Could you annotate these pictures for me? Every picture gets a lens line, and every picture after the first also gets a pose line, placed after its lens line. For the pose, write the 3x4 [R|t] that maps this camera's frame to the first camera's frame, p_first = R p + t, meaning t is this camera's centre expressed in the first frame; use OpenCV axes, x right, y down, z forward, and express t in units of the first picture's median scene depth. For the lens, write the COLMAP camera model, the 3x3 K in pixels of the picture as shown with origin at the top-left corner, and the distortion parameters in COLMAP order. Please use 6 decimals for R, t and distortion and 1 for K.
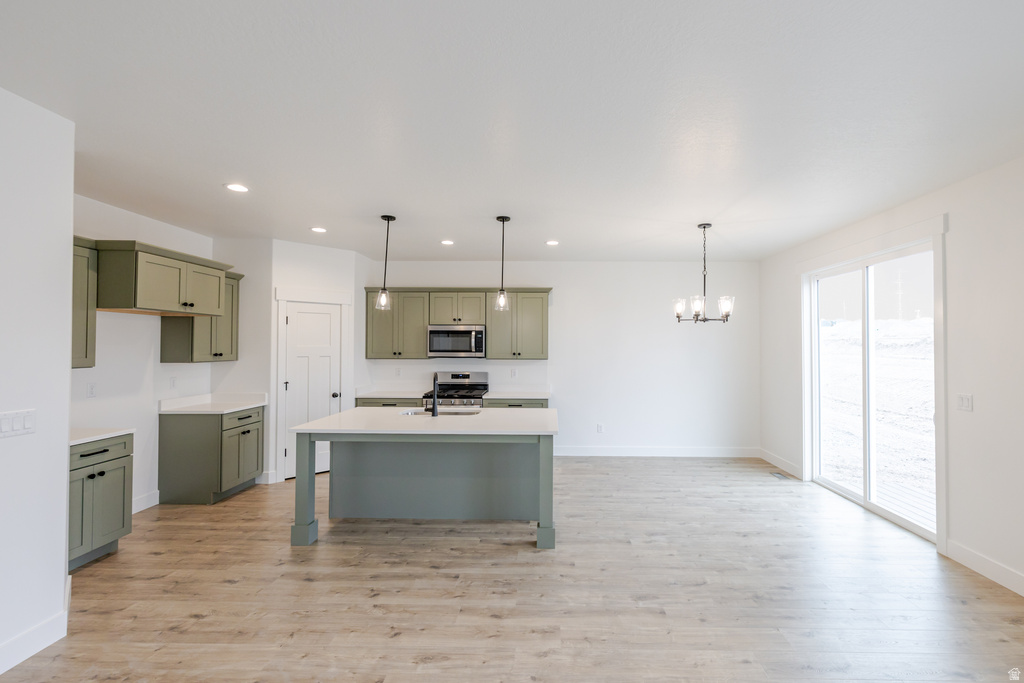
lens RADIAL K [[450.8, 0, 543.8], [0, 450.8, 340.0], [0, 0, 1]] dist [0.002255, -0.000084]
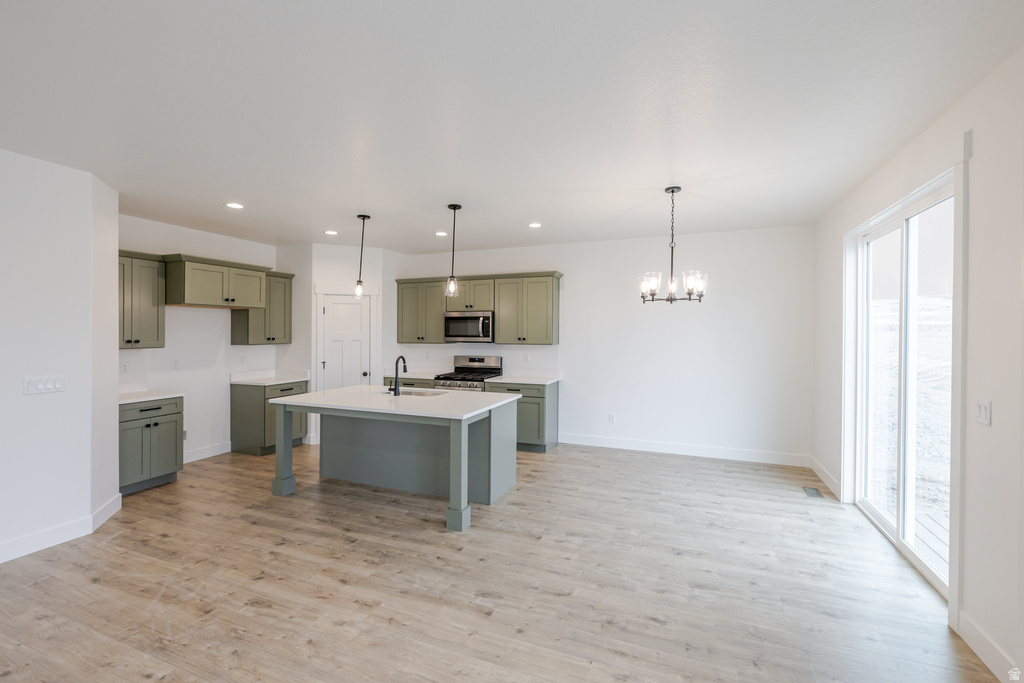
lens RADIAL K [[441.9, 0, 512.6], [0, 441.9, 332.8], [0, 0, 1]] dist [0.002217, 0.000310]
pose [[0.930775, -0.003194, -0.365579, 0.401107], [0.009039, 0.999857, 0.014278, 0.004303], [0.365481, -0.016595, 0.930671, 0.105629]]
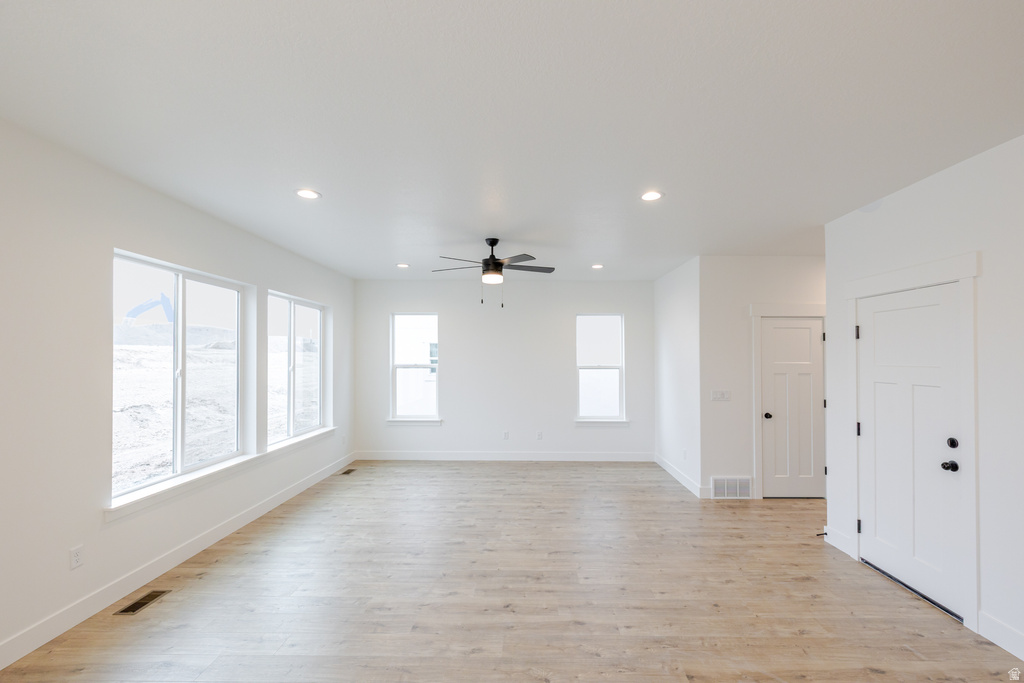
lens RADIAL K [[441.4, 0, 524.0], [0, 441.4, 348.8], [0, 0, 1]] dist [-0.000641, -0.000067]
pose [[-0.999973, -0.007013, -0.002068, 0.019385], [-0.006941, 0.999422, -0.033278, 0.006546], [0.002300, -0.033263, -0.999444, 1.016086]]
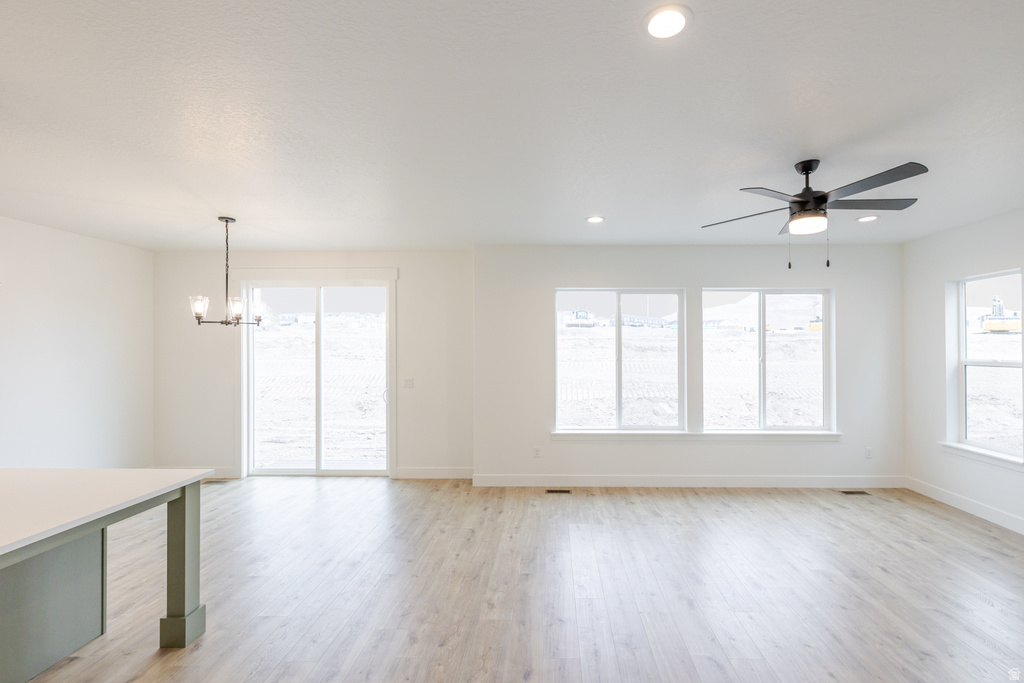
lens RADIAL K [[450.8, 0, 543.8], [0, 450.8, 340.0], [0, 0, 1]] dist [0.002255, -0.000084]
pose [[0.004507, 0.010013, 0.999940, -0.583128], [-0.012451, 0.999873, -0.009956, -0.009391], [-0.999912, -0.012405, 0.004631, 0.368443]]
